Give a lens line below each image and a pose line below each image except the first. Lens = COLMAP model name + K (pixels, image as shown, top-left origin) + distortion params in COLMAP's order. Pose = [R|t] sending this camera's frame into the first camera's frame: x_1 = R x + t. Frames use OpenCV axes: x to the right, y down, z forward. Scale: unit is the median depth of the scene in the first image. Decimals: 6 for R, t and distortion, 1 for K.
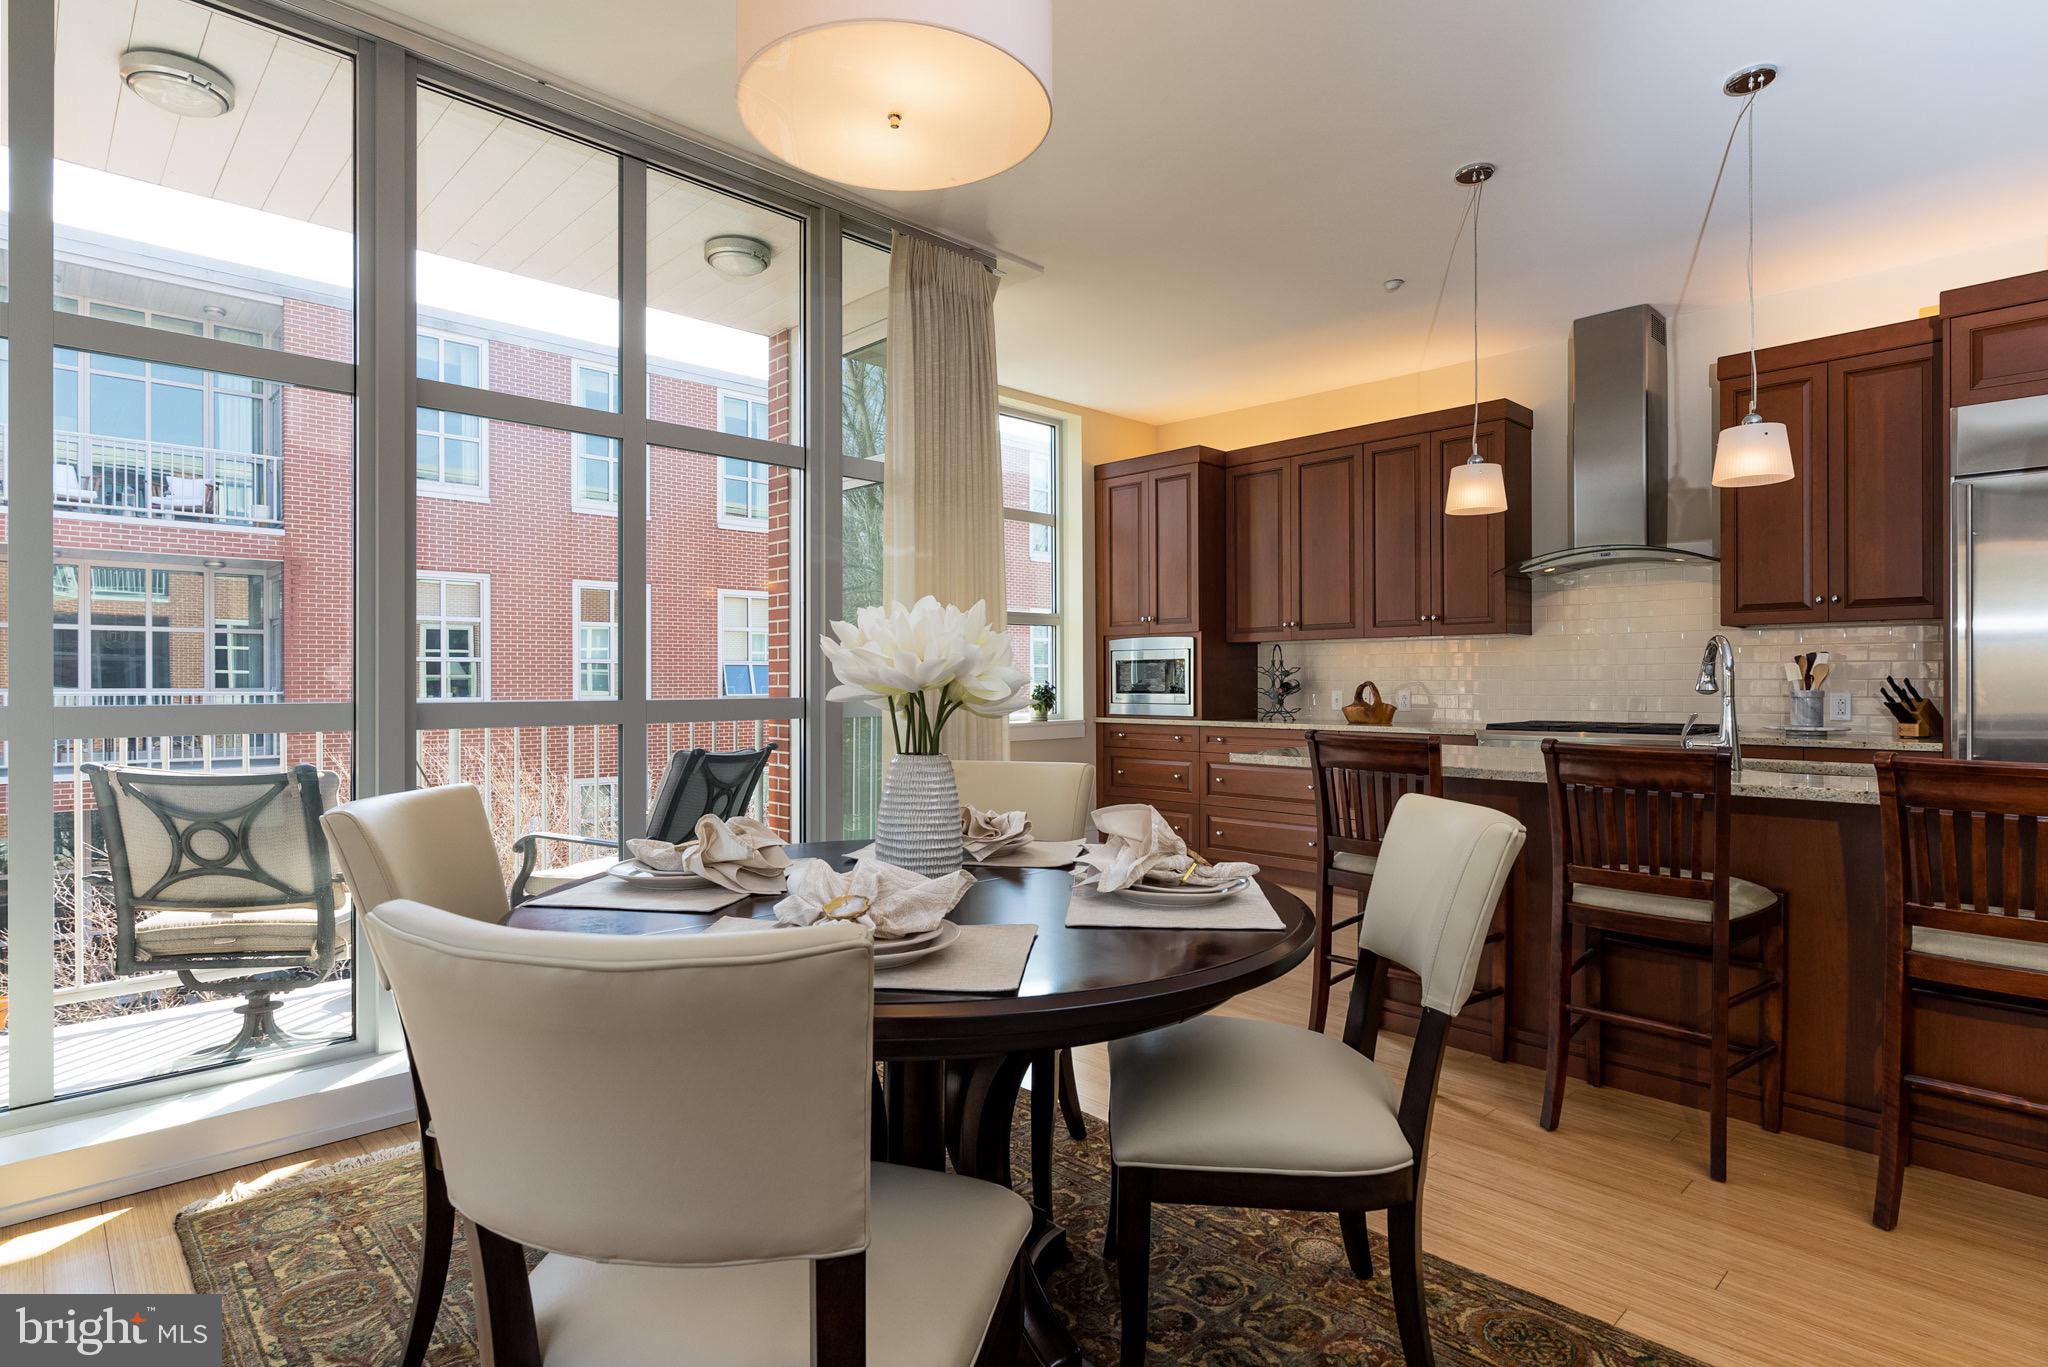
lens RADIAL K [[1068.8, 0, 1024.0], [0, 1068.8, 683.5], [0, 0, 1]] dist [-0.016528, -0.000397]
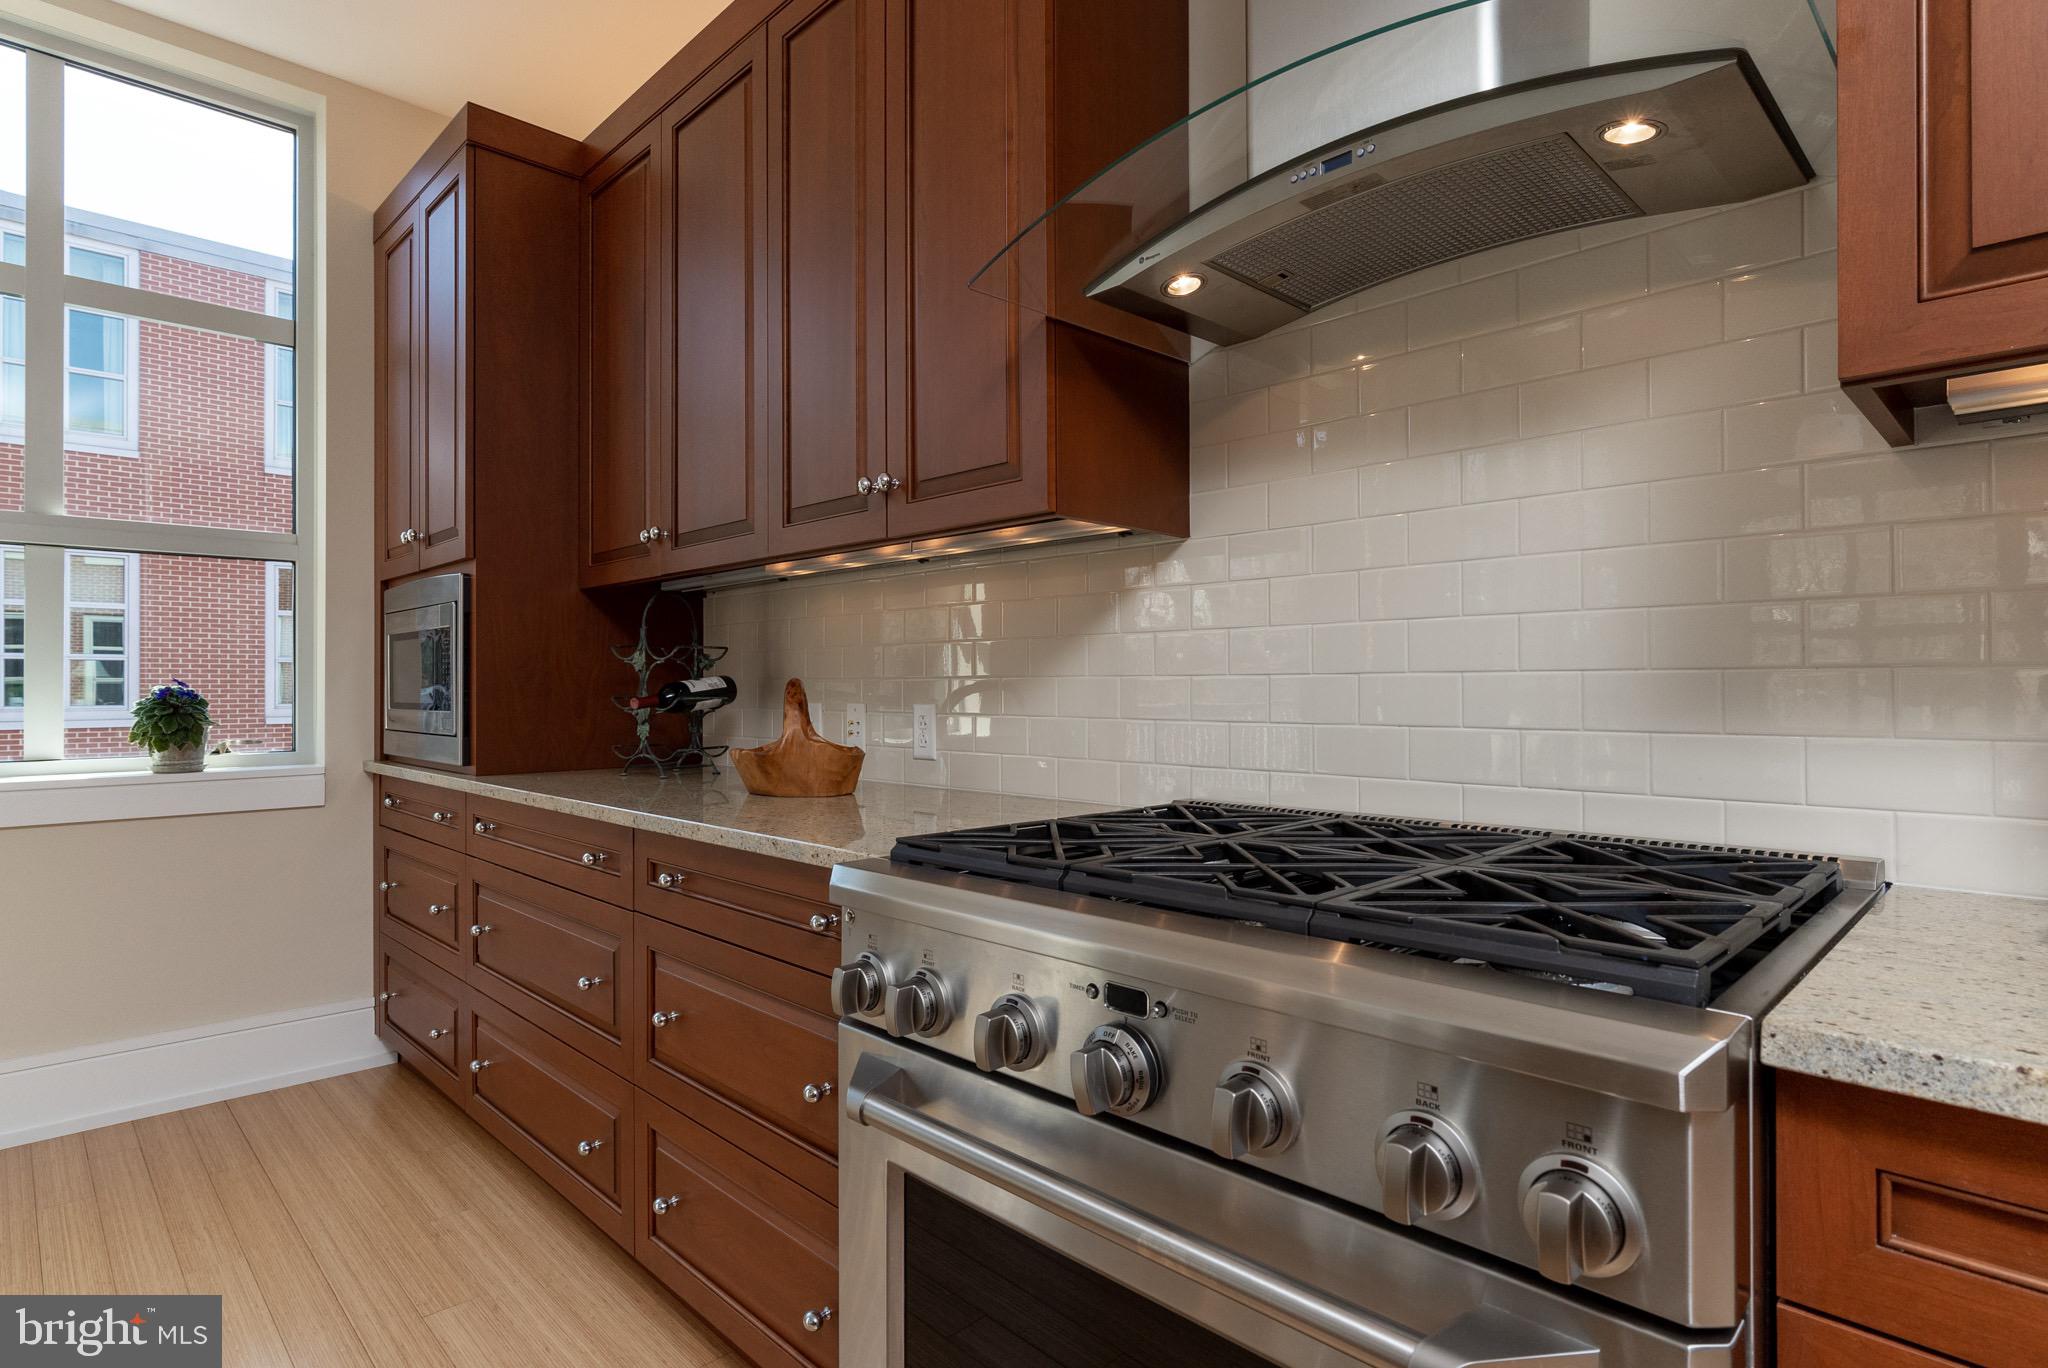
lens RADIAL K [[1068.8, 0, 1024.0], [0, 1068.8, 684.0], [0, 0, 1]] dist [-0.016528, -0.000397]
pose [[0.999695, -0.001819, 0.024634, 0.363967], [0.001905, 0.999992, -0.003465, 0.001406], [-0.024628, 0.003511, 0.999691, 0.587603]]
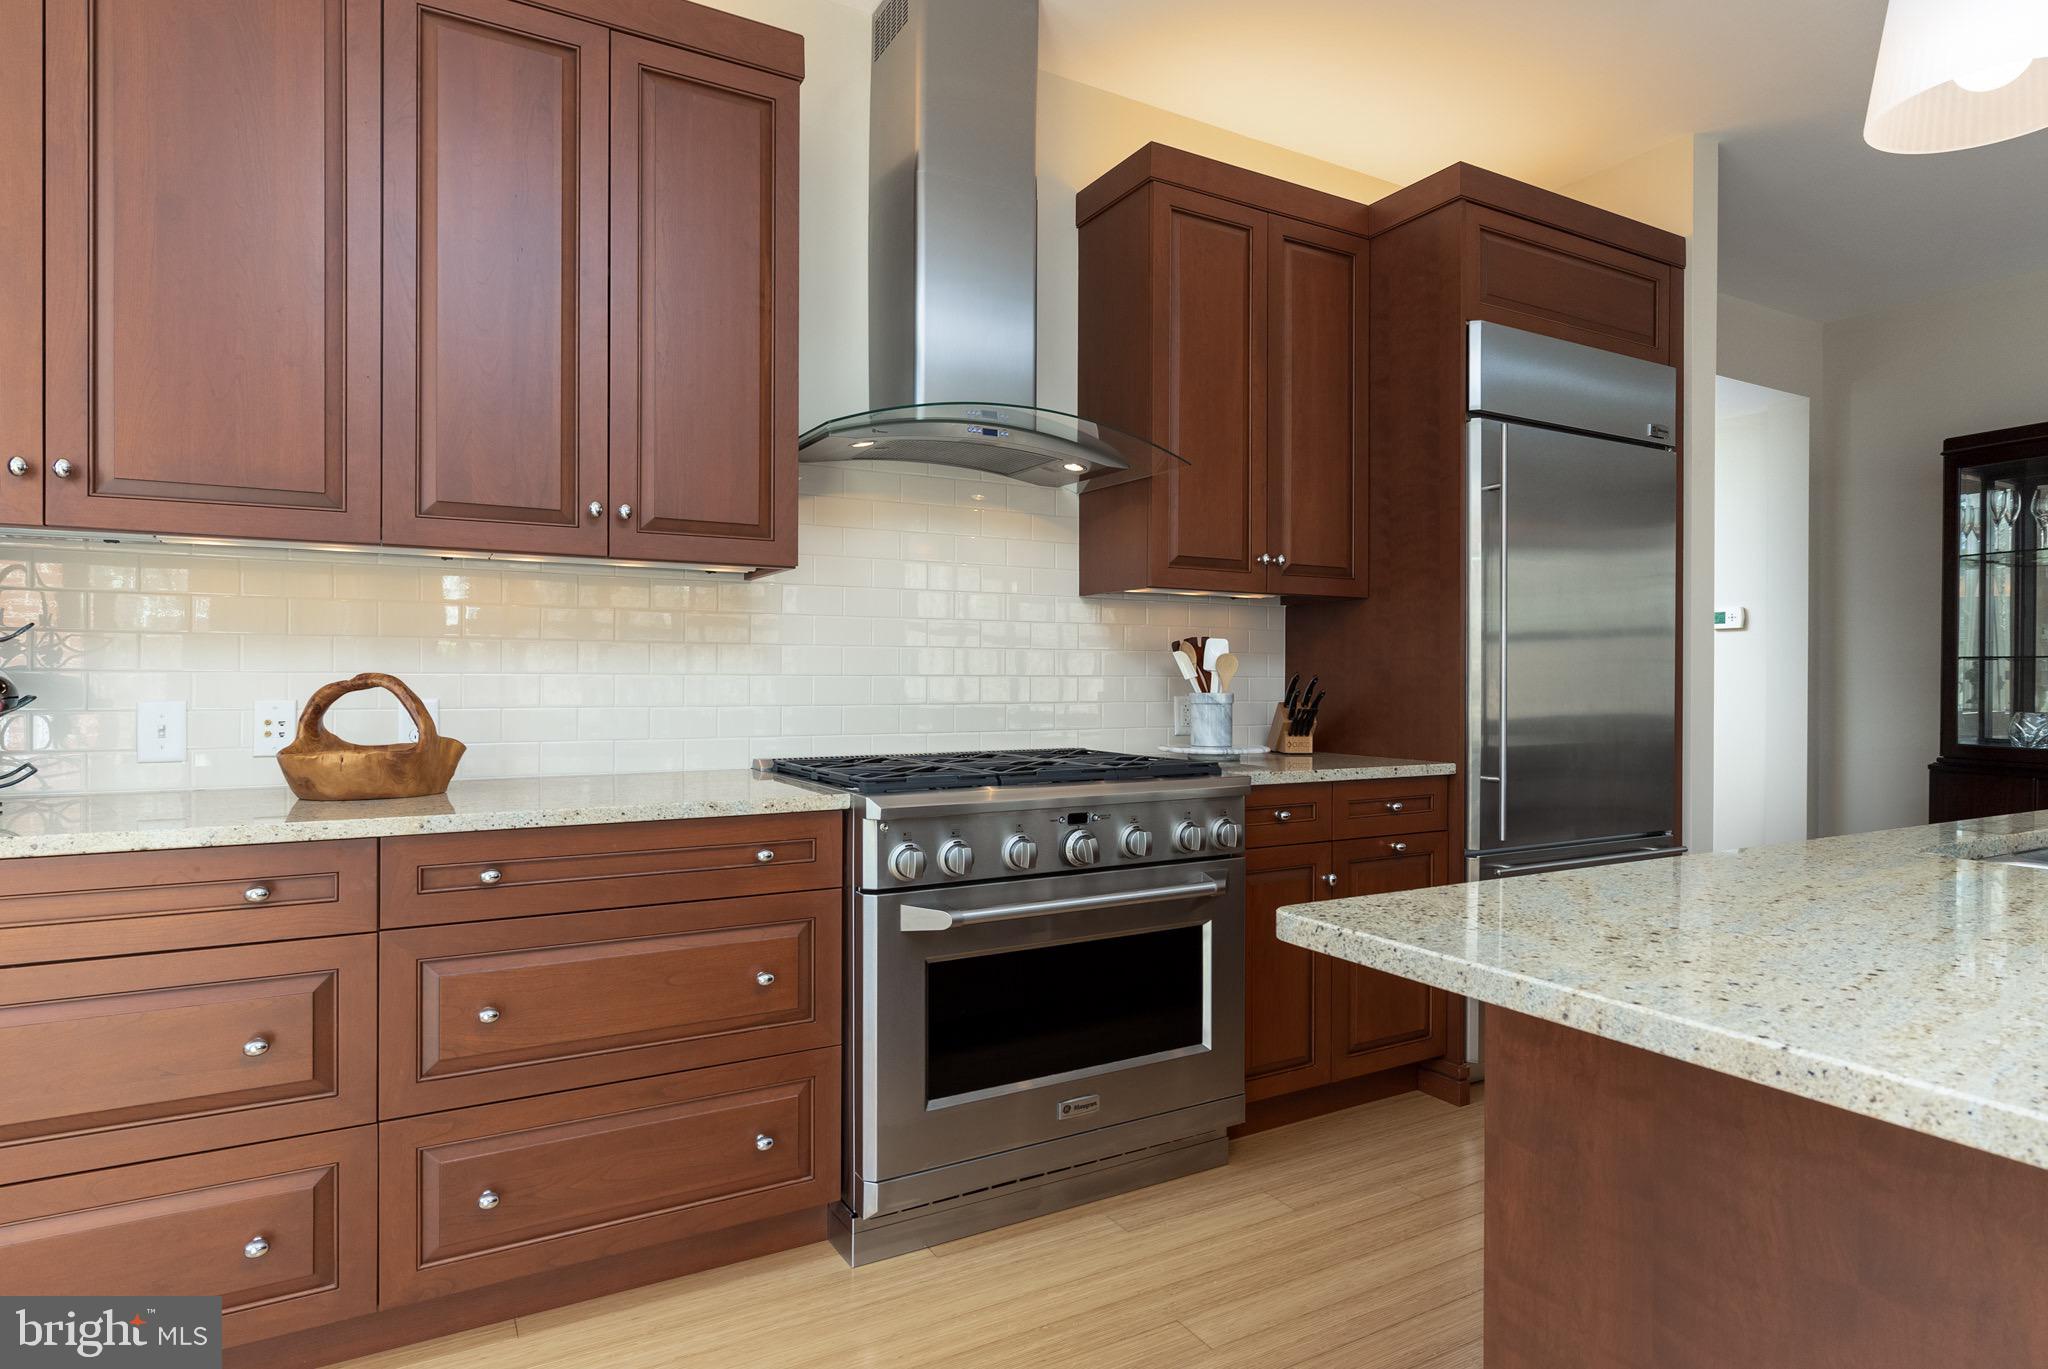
lens RADIAL K [[1068.8, 0, 1024.0], [0, 1068.8, 684.5], [0, 0, 1]] dist [-0.016528, -0.000397]
pose [[0.248011, -0.001721, 0.968756, 0.044313], [-0.001698, 0.999996, 0.002211, 0.000261], [-0.968756, -0.002193, 0.248007, 0.662405]]
